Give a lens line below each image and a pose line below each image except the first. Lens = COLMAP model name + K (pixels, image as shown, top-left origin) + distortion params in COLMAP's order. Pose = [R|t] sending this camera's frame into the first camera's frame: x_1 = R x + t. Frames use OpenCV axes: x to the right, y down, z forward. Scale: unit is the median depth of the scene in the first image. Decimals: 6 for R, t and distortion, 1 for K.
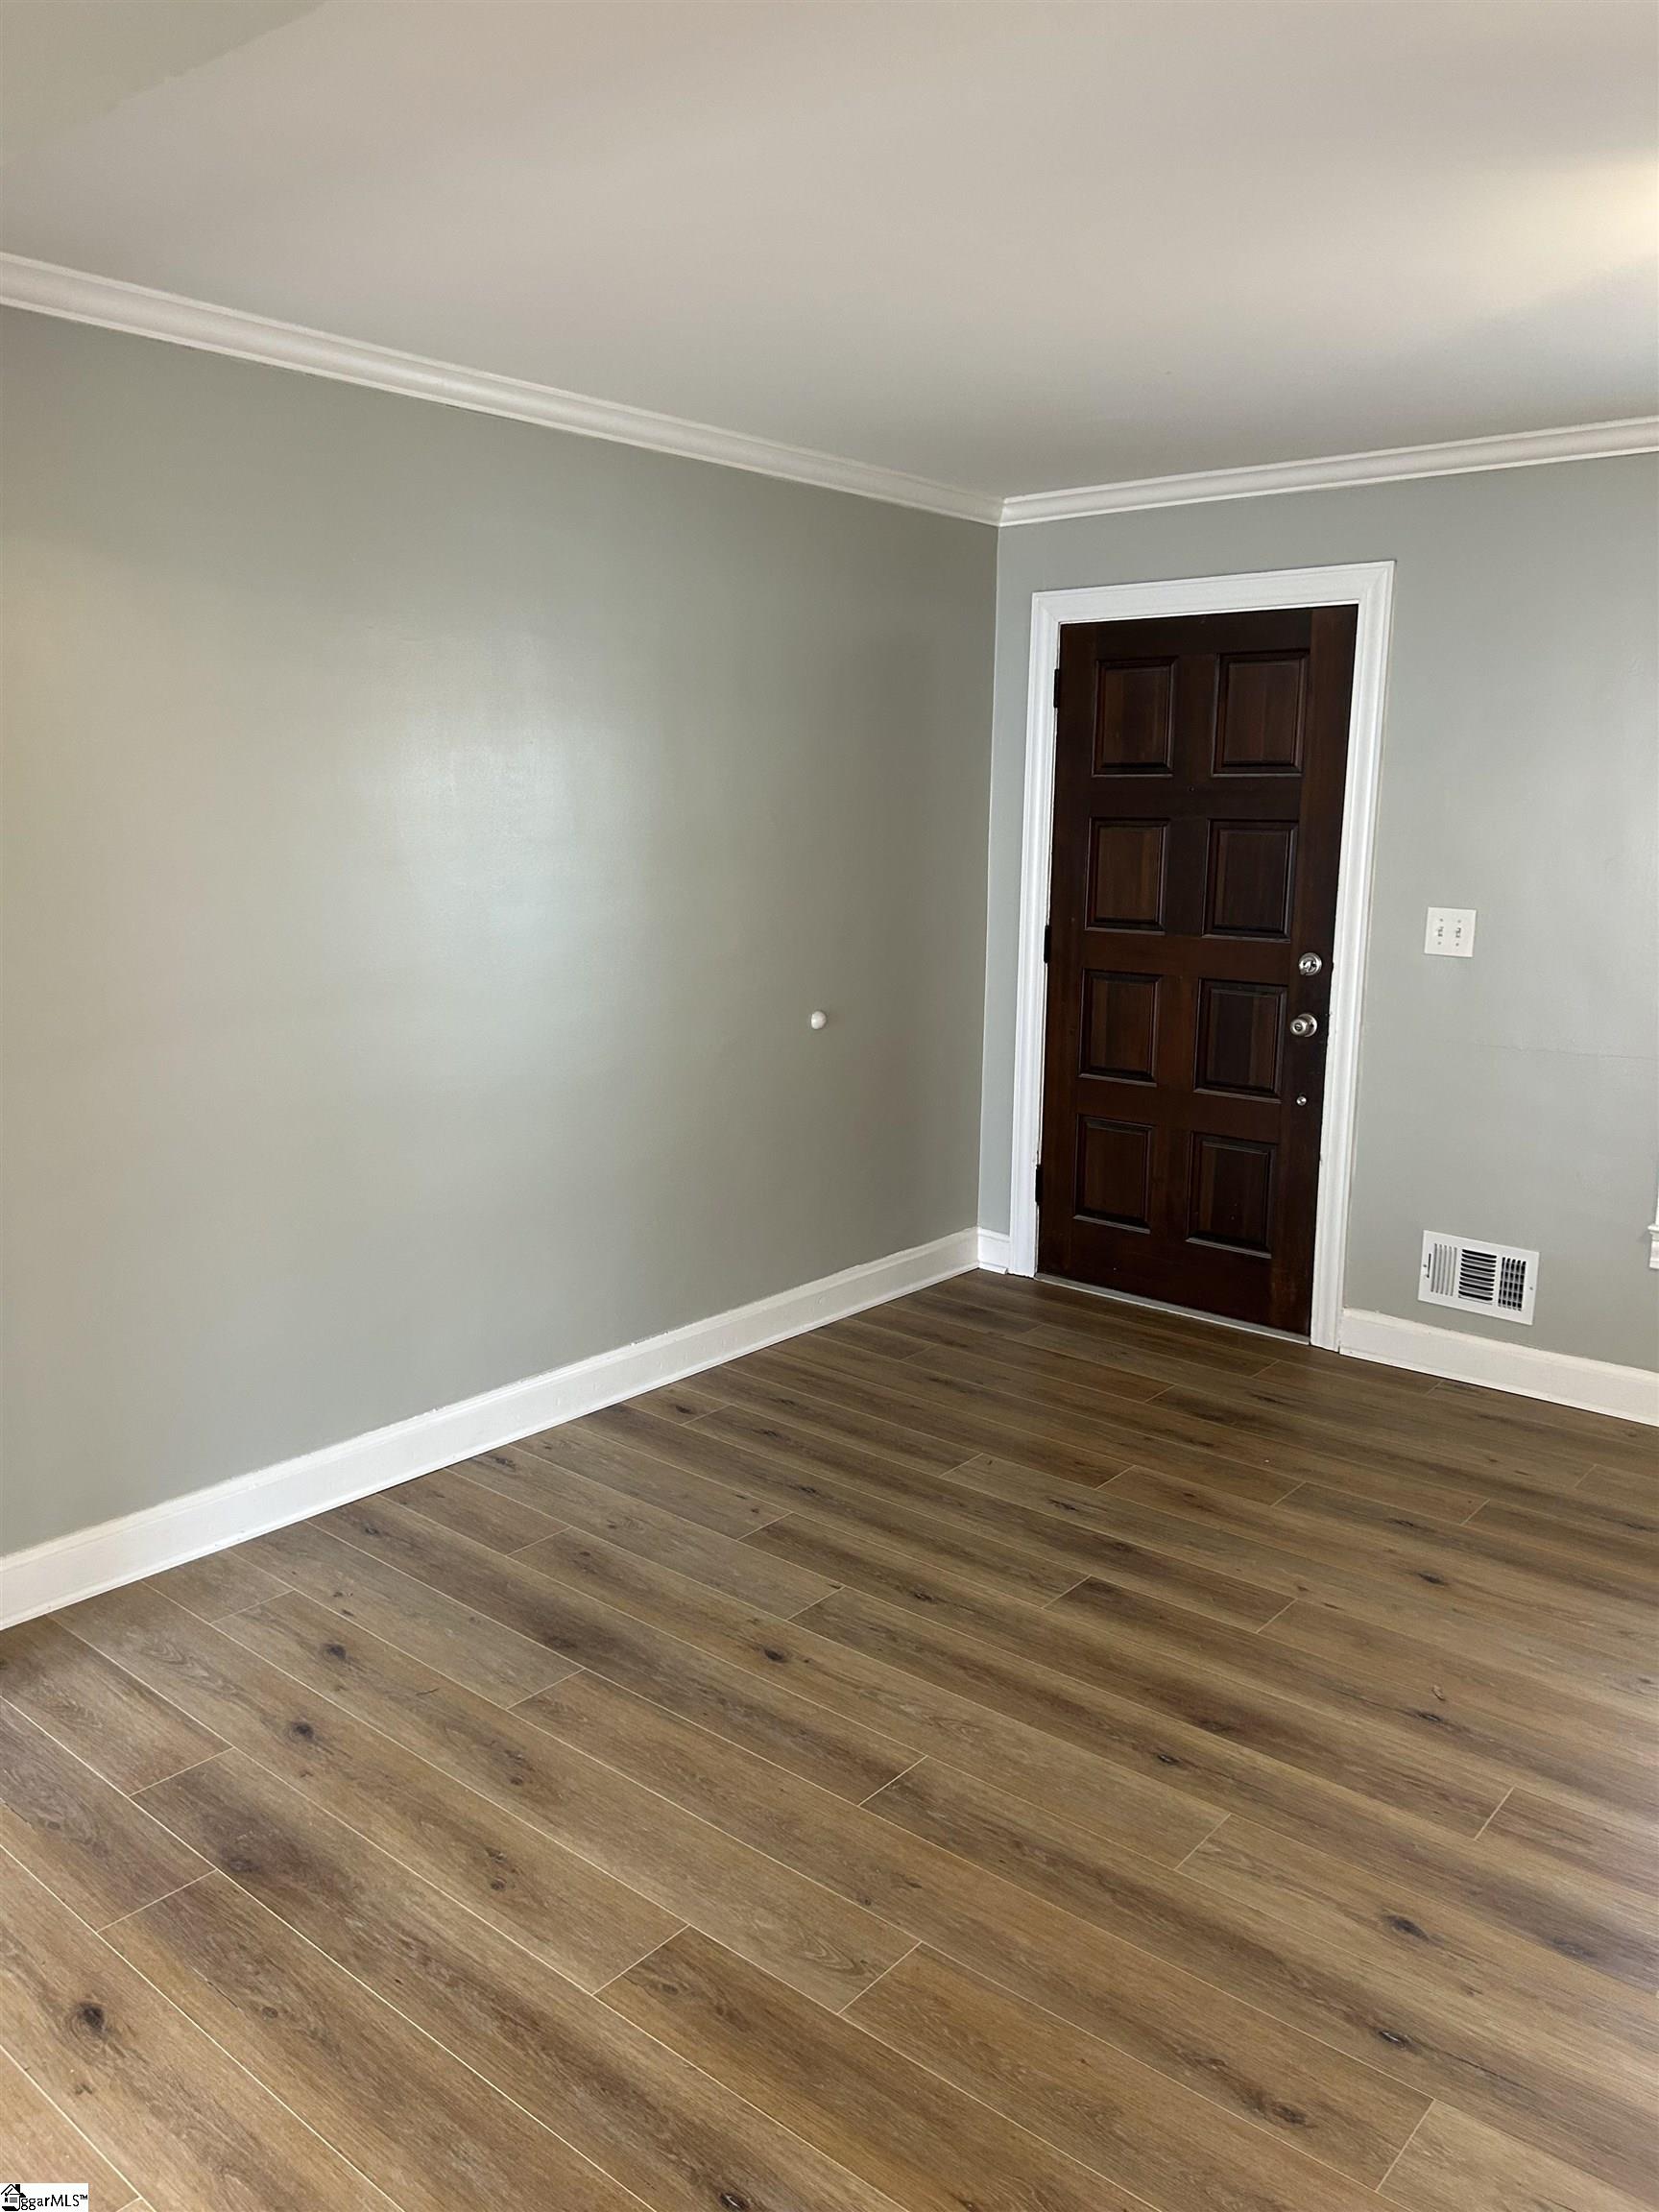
lens RADIAL K [[1641.9, 0, 818.7], [0, 1641.9, 1091.6], [0, 0, 1]] dist [0.059065, -0.068788]
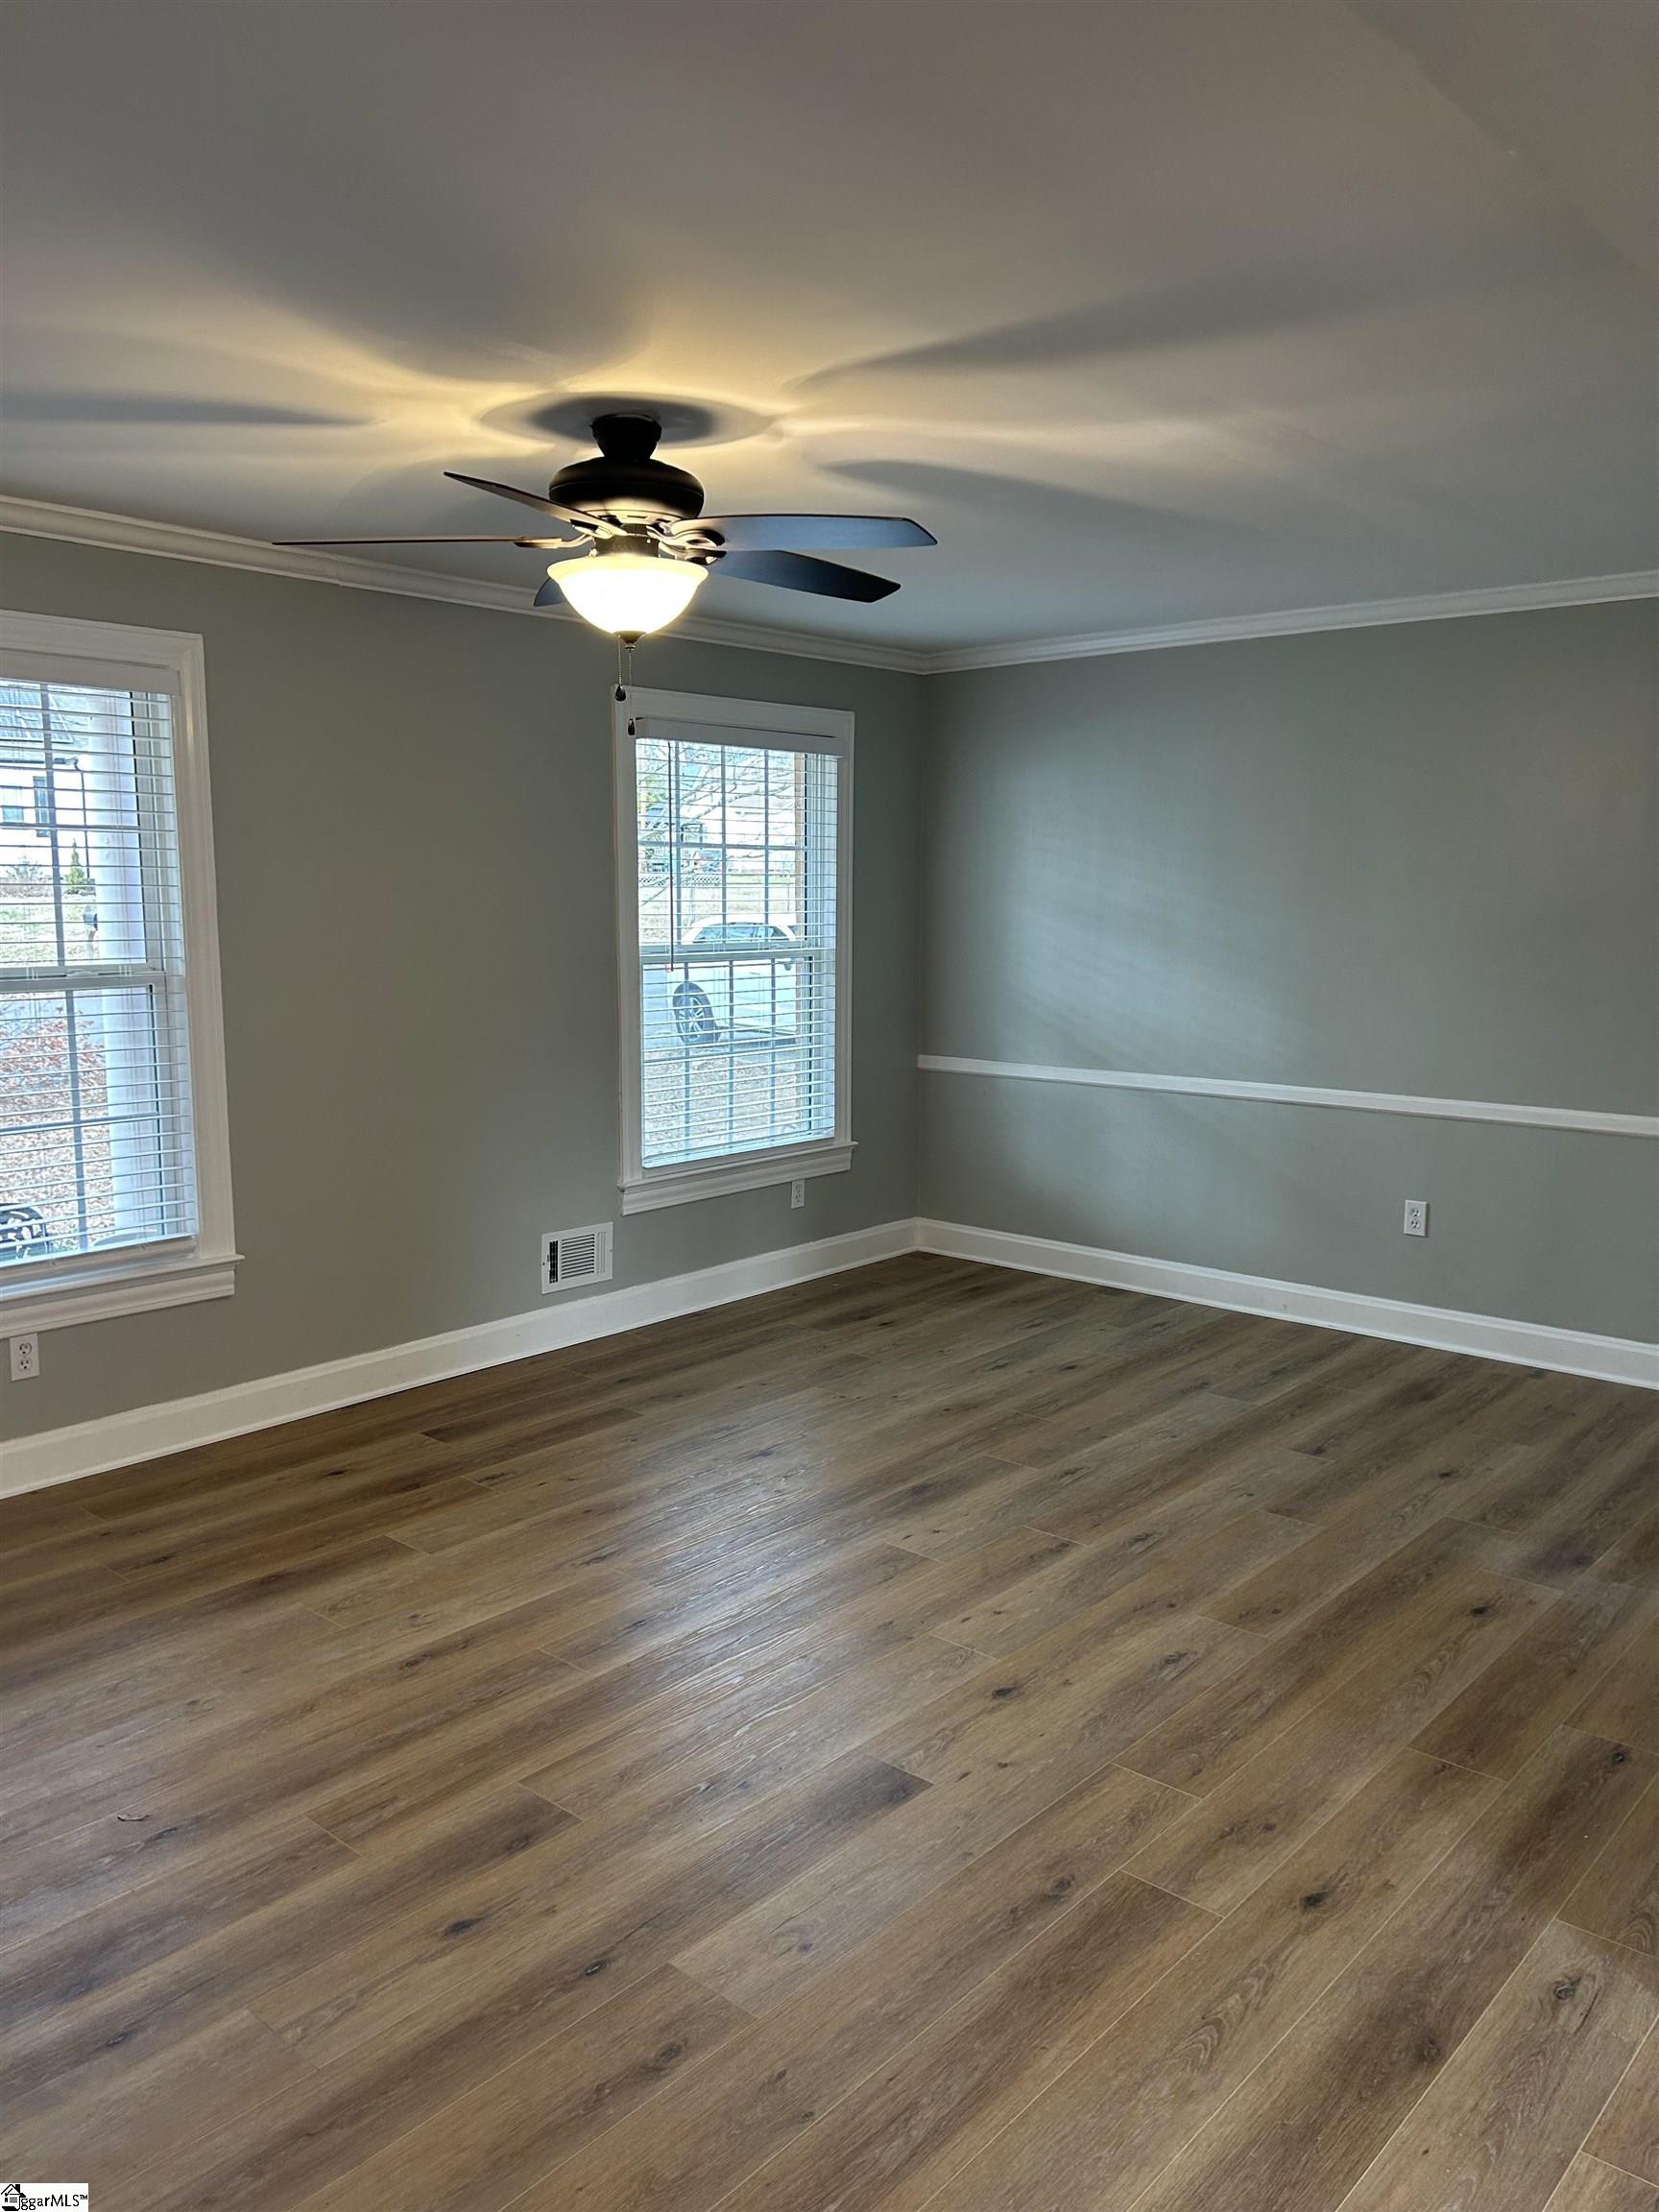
lens RADIAL K [[1703.9, 0, 829.5], [0, 1703.9, 1106.0], [0, 0, 1]] dist [0.014839, -0.001647]
pose [[0.027121, -0.149133, 0.988445, -0.619318], [0.187760, 0.971970, 0.141496, -0.103259], [-0.981840, 0.181753, 0.054362, 0.623560]]
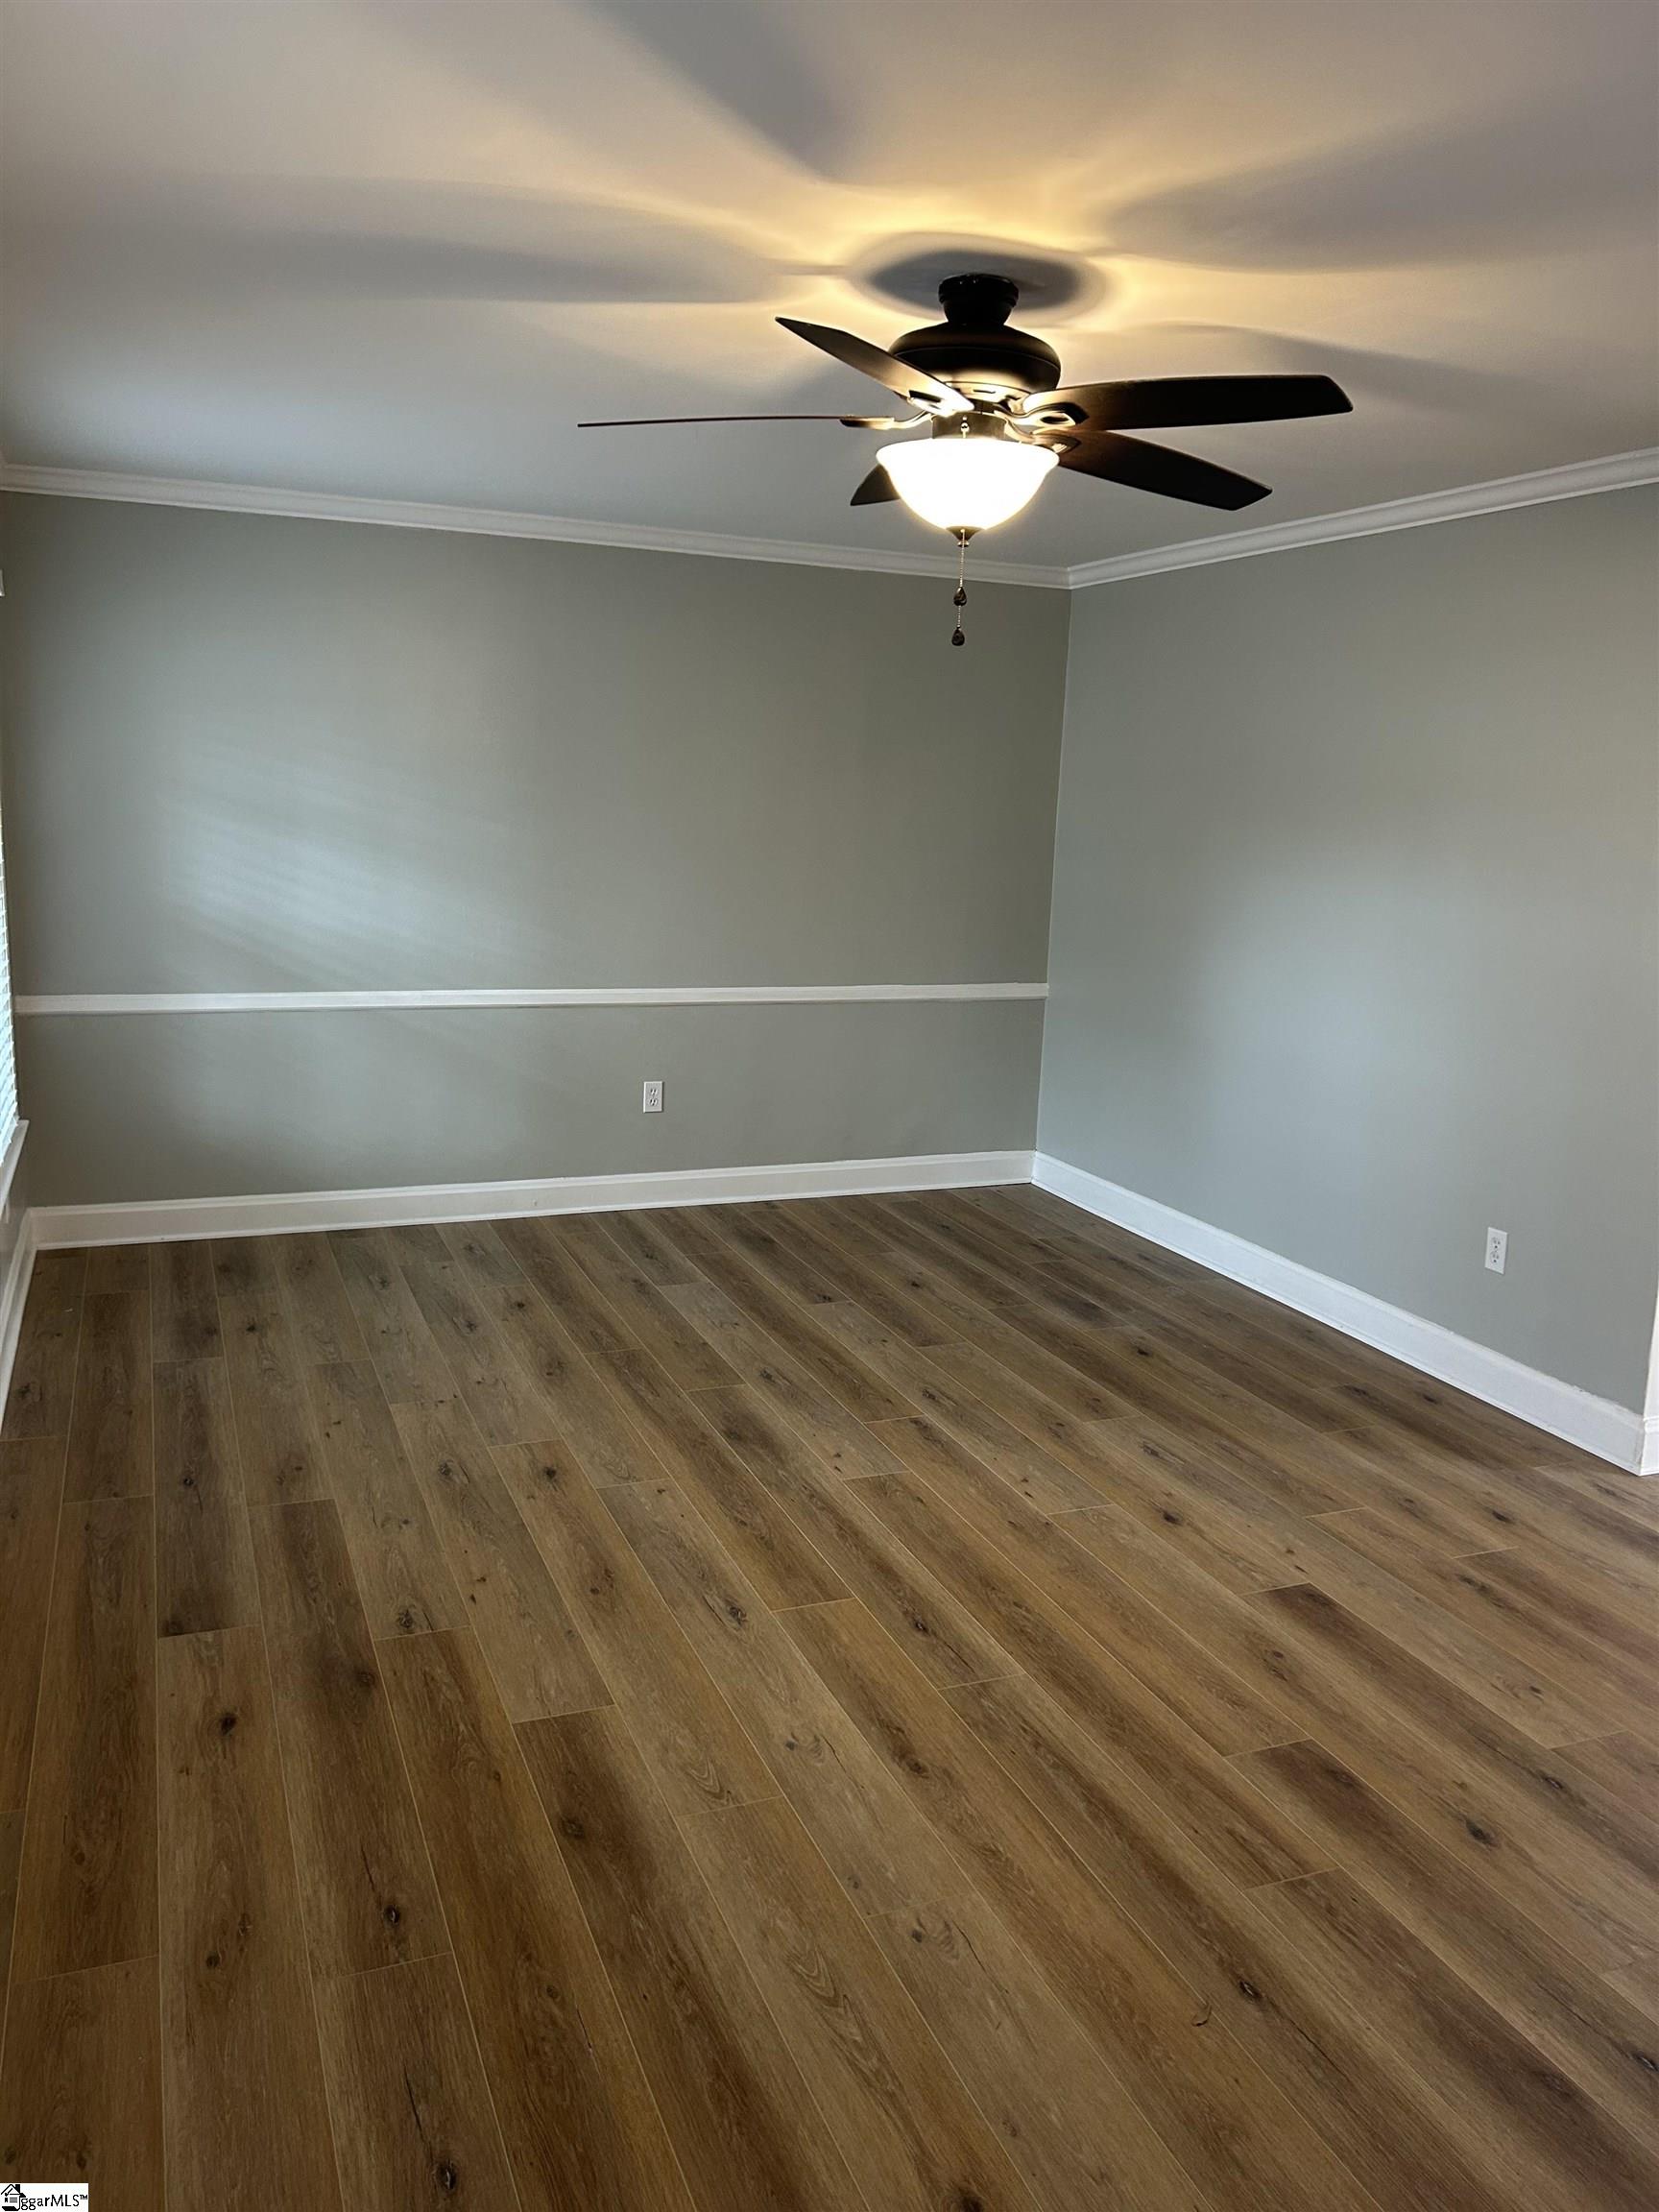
lens RADIAL K [[1641.9, 0, 818.7], [0, 1641.9, 1091.6], [0, 0, 1]] dist [0.059065, -0.068788]
pose [[-0.879382, -0.131569, 0.457576, 0.298000], [0.045252, 0.933614, 0.355412, -0.380736], [-0.473961, 0.333249, -0.815050, 1.954617]]
